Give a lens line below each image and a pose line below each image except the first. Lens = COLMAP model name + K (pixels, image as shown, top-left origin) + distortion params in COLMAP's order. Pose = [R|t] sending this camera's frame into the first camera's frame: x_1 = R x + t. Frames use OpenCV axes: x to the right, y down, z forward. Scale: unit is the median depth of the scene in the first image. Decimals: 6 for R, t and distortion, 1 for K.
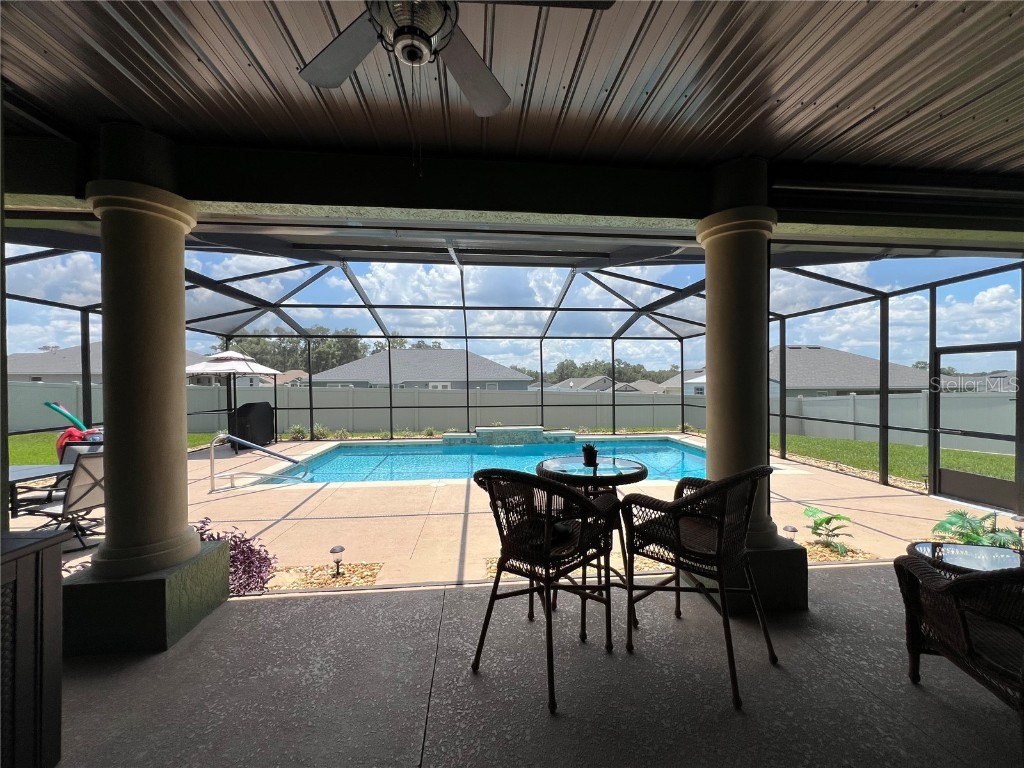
lens RADIAL K [[411.1, 0, 513.9], [0, 411.1, 385.4], [0, 0, 1]] dist [-0.003295, 0.000478]
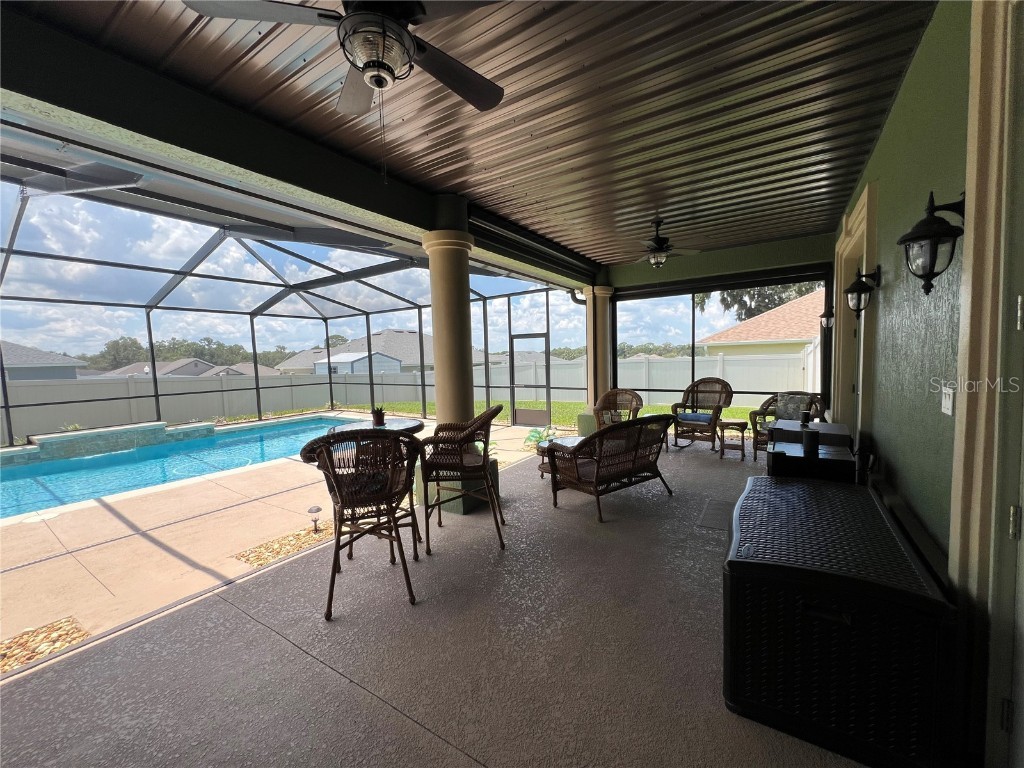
lens RADIAL K [[411.1, 0, 513.9], [0, 411.1, 385.4], [0, 0, 1]] dist [-0.003295, 0.000478]
pose [[0.627278, -0.066348, 0.775964, -0.137940], [0.030971, 0.997701, 0.060271, 0.005620], [-0.778179, -0.013774, 0.627891, -0.014244]]
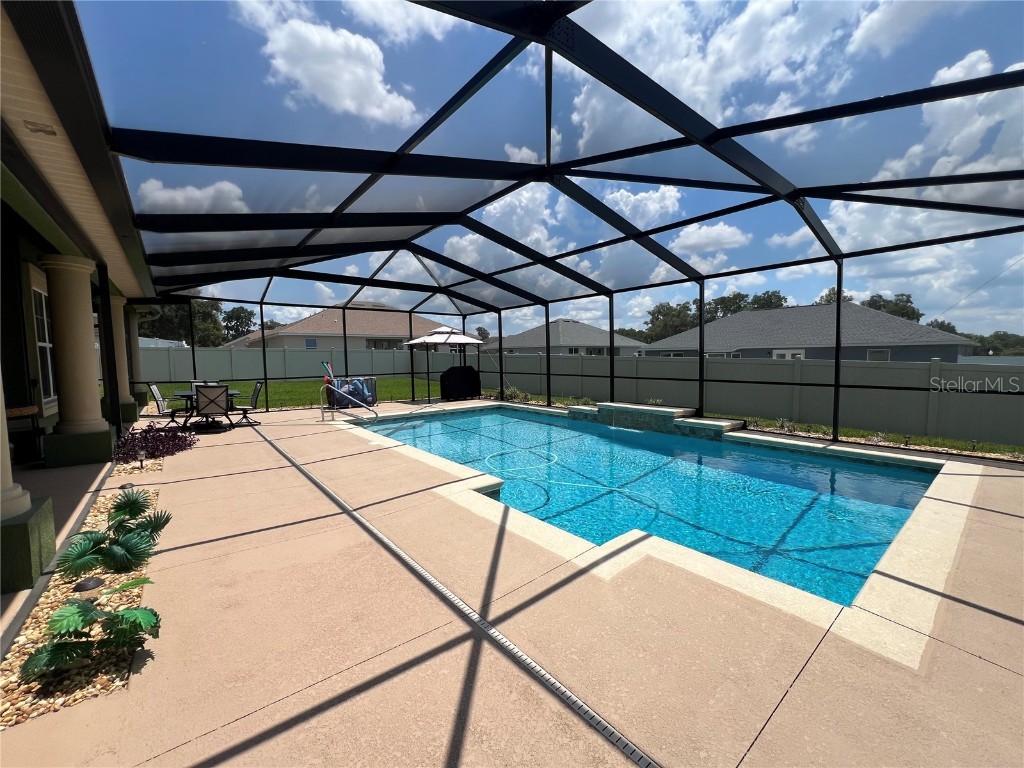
lens RADIAL K [[409.6, 0, 513.5], [0, 409.6, 385.2], [0, 0, 1]] dist [-0.001522, 0.000230]
pose [[0.547806, 0.059186, -0.834509, 0.595305], [0.001064, 0.997444, 0.071440, 0.011074], [0.836605, -0.040023, 0.546343, 0.481503]]
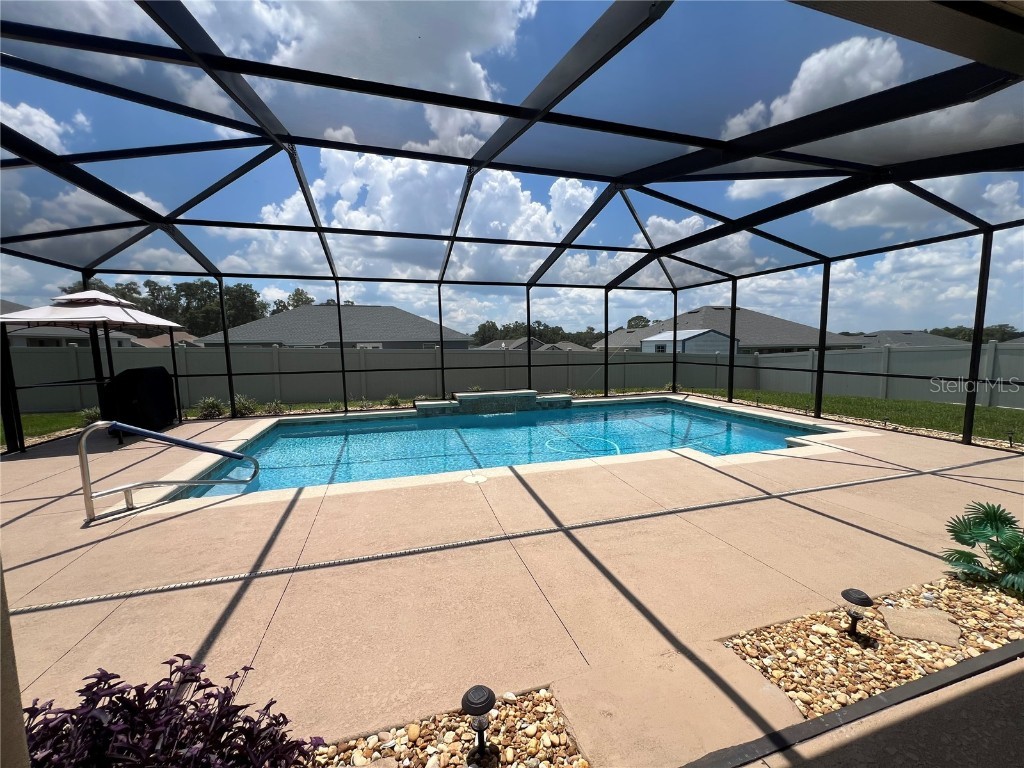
lens RADIAL K [[409.6, 0, 513.5], [0, 409.6, 385.2], [0, 0, 1]] dist [-0.001522, 0.000230]
pose [[0.980068, -0.026319, 0.196909, -0.169961], [0.008309, 0.995749, 0.091736, 0.013945], [-0.198486, -0.088272, 0.976120, 0.220375]]
